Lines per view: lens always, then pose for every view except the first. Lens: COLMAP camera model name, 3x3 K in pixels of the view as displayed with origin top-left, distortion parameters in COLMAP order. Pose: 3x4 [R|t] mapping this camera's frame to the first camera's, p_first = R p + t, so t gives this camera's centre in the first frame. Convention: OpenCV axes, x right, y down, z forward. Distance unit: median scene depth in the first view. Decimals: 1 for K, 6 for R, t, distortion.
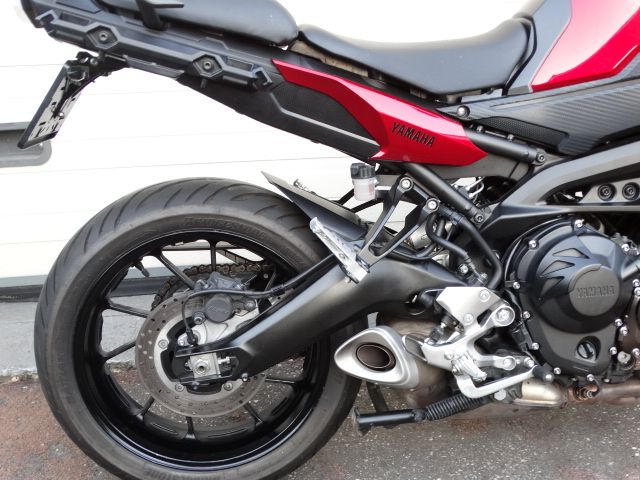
lens RADIAL K [[714.8, 0, 320.0], [0, 714.8, 240.0], [0, 0, 1]] dist [0.023250, 0.018719]
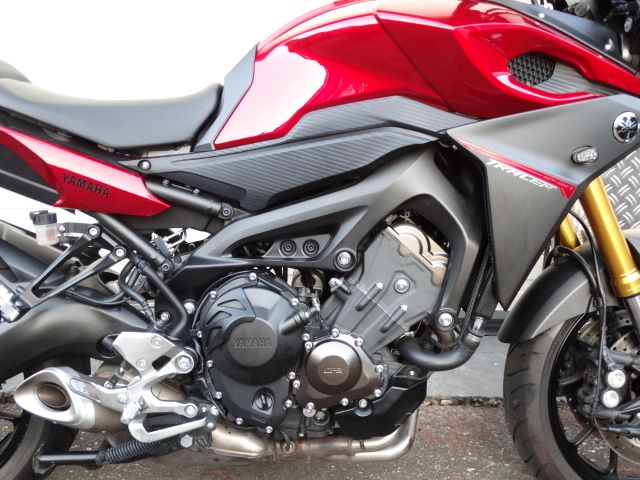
lens RADIAL K [[714.8, 0, 320.0], [0, 714.8, 240.0], [0, 0, 1]] dist [0.023250, 0.018719]
pose [[0.995269, 0.041164, -0.088005, 0.540561], [-0.047940, 0.995930, -0.076325, -0.001328], [0.084505, 0.080182, 0.993192, -0.019853]]
